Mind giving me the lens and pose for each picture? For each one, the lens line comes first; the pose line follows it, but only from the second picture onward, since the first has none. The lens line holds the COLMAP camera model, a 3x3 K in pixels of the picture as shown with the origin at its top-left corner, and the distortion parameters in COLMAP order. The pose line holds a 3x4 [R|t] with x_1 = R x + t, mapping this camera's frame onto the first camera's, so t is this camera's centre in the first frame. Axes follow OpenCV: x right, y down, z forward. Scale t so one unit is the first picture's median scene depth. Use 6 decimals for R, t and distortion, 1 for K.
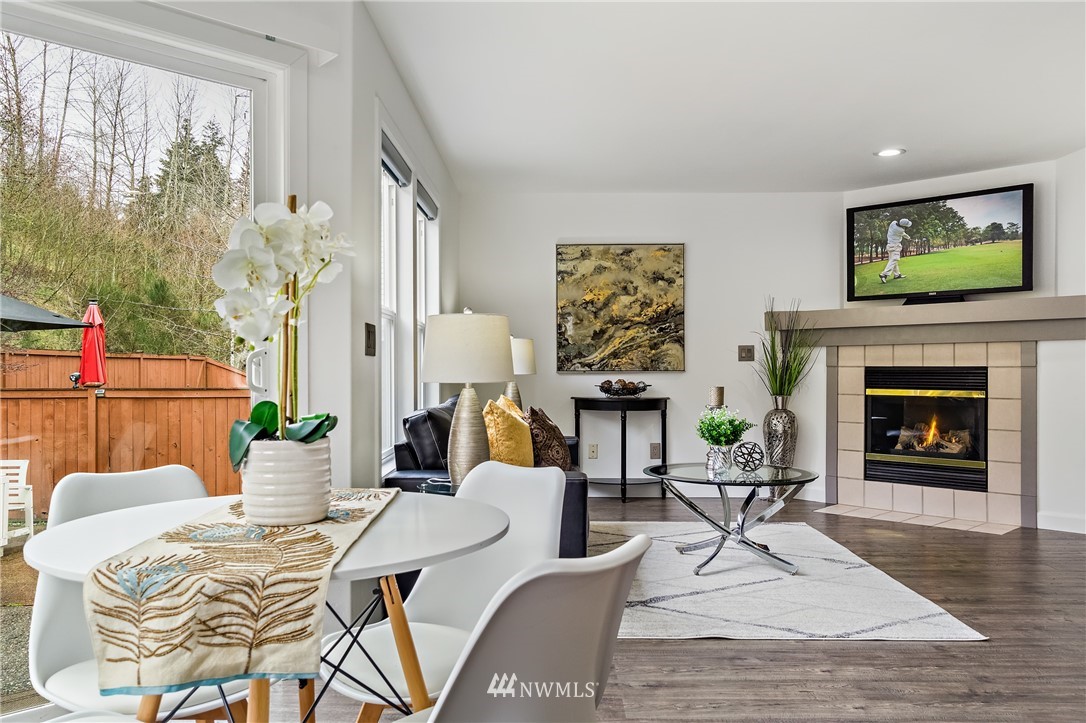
lens RADIAL K [[840.9, 0, 537.0], [0, 840.9, 372.3], [0, 0, 1]] dist [0.012867, -0.007616]
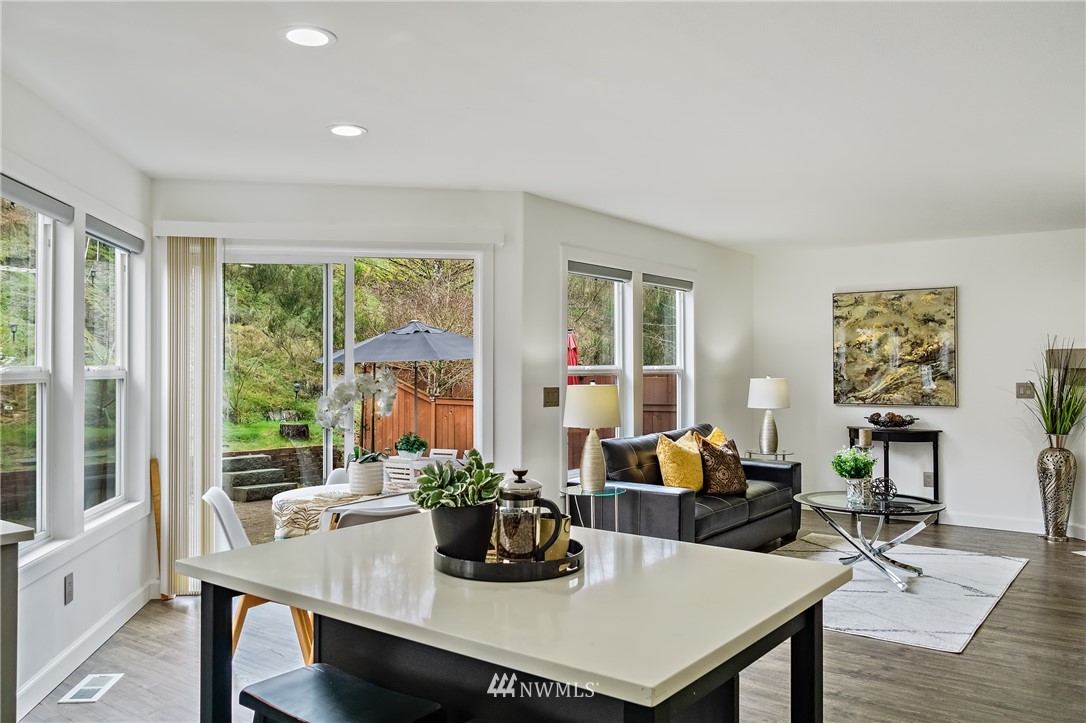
lens RADIAL K [[840.9, 0, 533.0], [0, 840.9, 358.3], [0, 0, 1]] dist [0.012867, -0.007616]
pose [[0.813285, -0.005894, -0.581835, 0.373535], [-0.003032, 0.999892, -0.014367, -0.046876], [0.581857, 0.013449, 0.813180, -0.184561]]
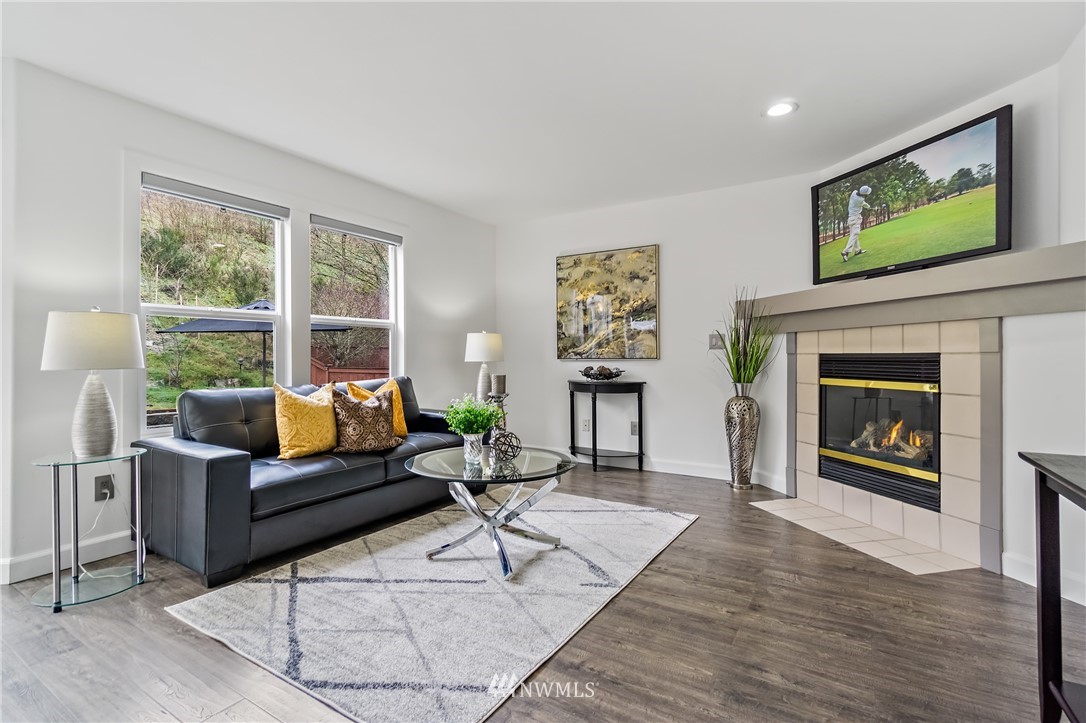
lens RADIAL K [[514.0, 0, 531.8], [0, 514.0, 357.4], [0, 0, 1]] dist [-0.000307, -0.000345]
pose [[0.850441, -0.002132, -0.526066, 0.406137], [0.001268, 0.999997, -0.002003, -0.002088], [0.526069, 0.001036, 0.850441, 0.345884]]
